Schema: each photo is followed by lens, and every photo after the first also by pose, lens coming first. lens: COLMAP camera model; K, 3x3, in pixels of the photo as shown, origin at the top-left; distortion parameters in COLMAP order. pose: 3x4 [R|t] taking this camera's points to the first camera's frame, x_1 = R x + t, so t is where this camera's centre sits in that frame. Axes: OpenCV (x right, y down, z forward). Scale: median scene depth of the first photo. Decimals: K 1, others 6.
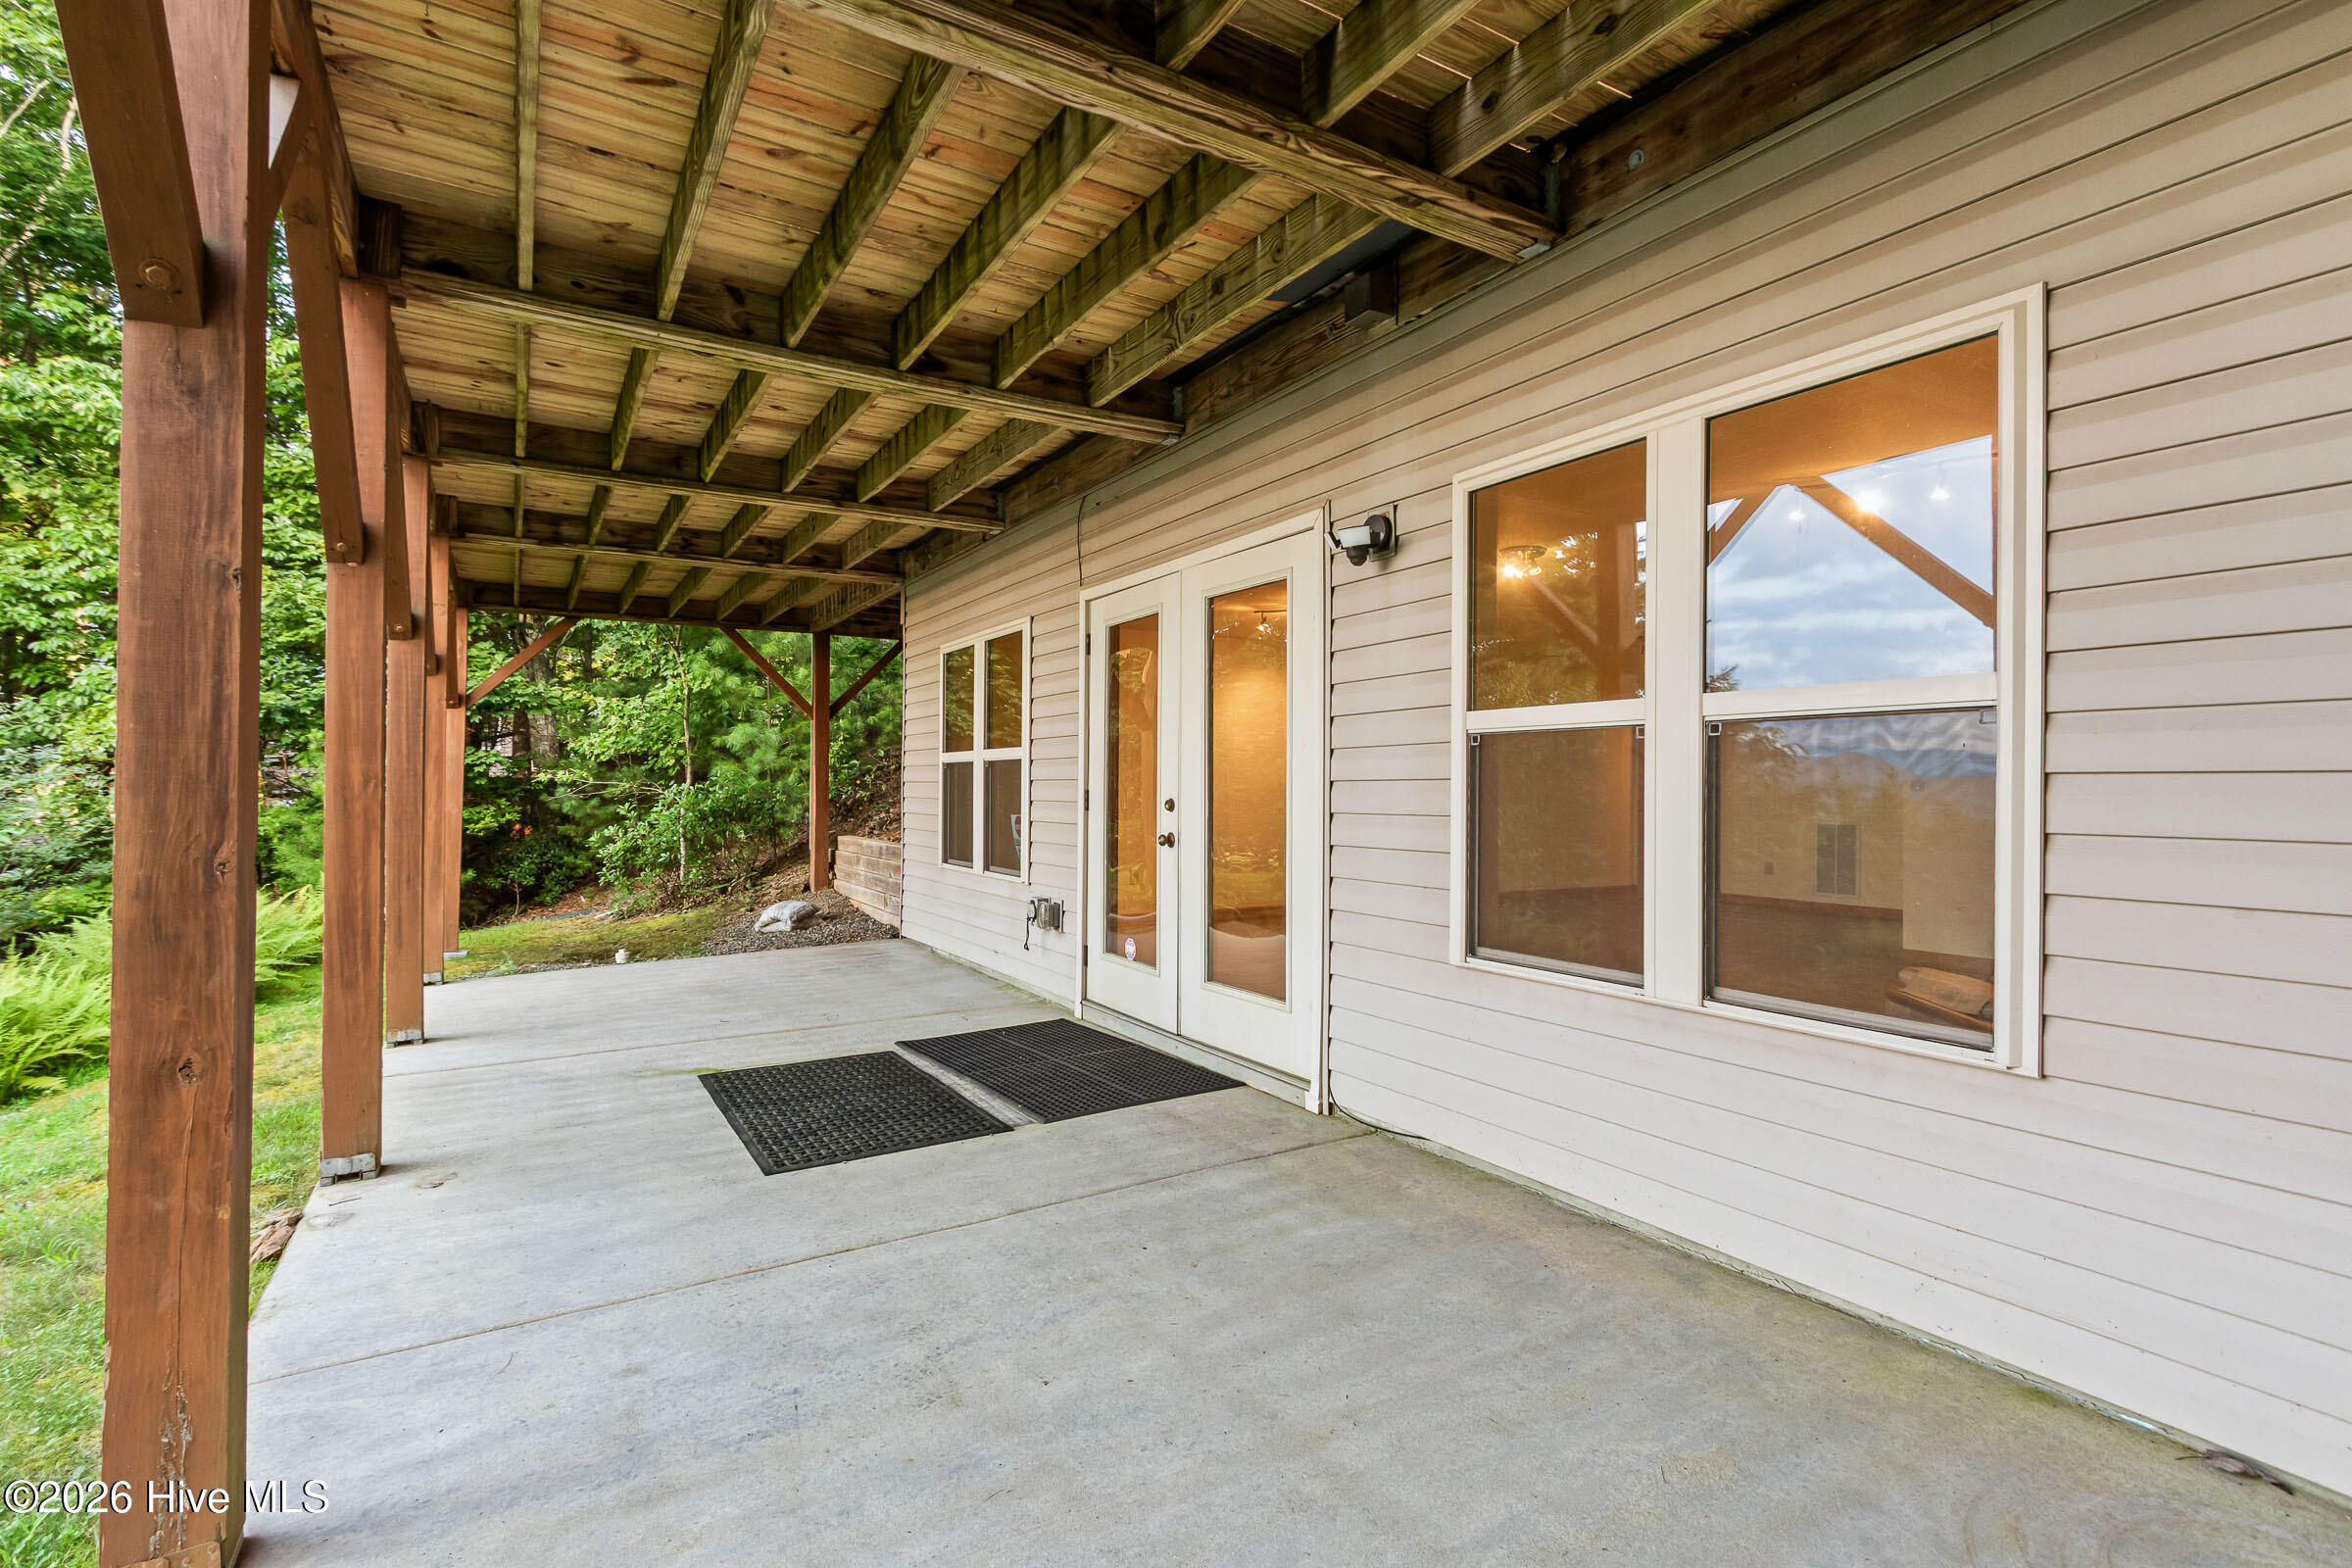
lens RADIAL K [[1118.8, 0, 1168.0], [0, 1118.8, 788.0], [0, 0, 1]] dist [0.005712, -0.003437]
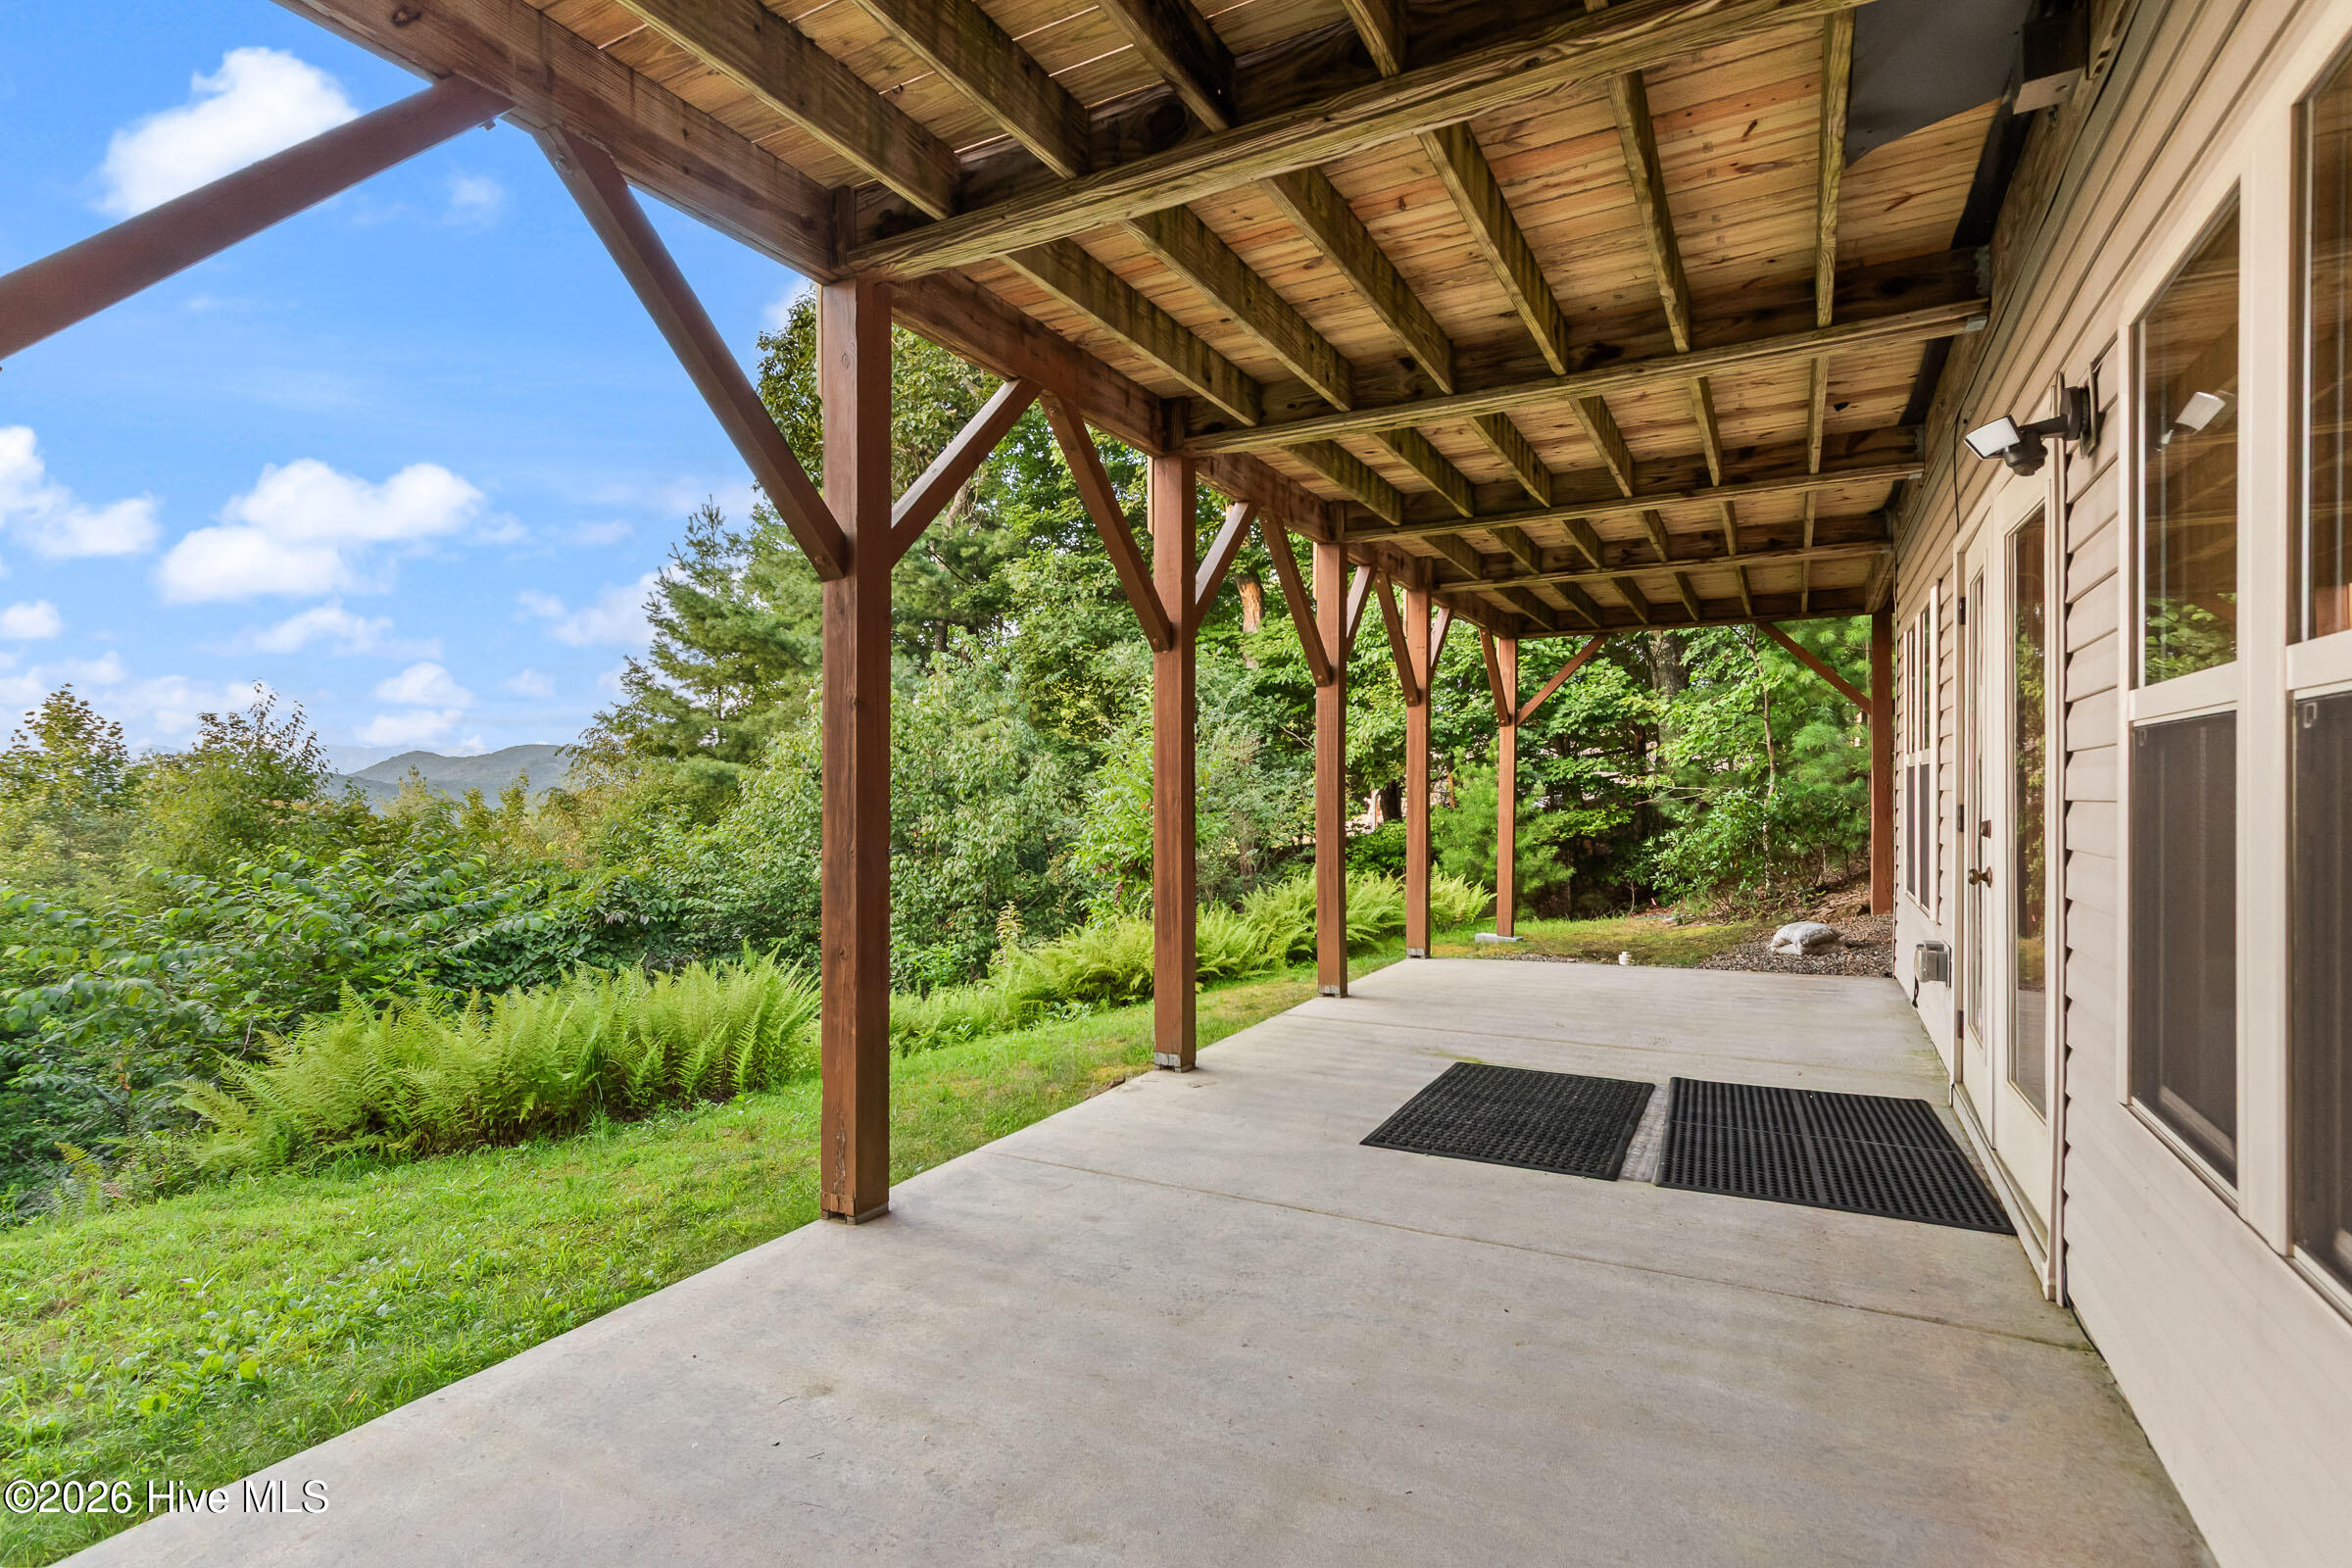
lens RADIAL K [[1118.8, 0, 1098.2], [0, 1118.8, 799.5], [0, 0, 1]] dist [0.005712, -0.003437]
pose [[0.479321, 0.002488, -0.877636, 0.514185], [0.005616, 0.999967, 0.005902, -0.015311], [0.877622, -0.007758, 0.479291, 0.214864]]
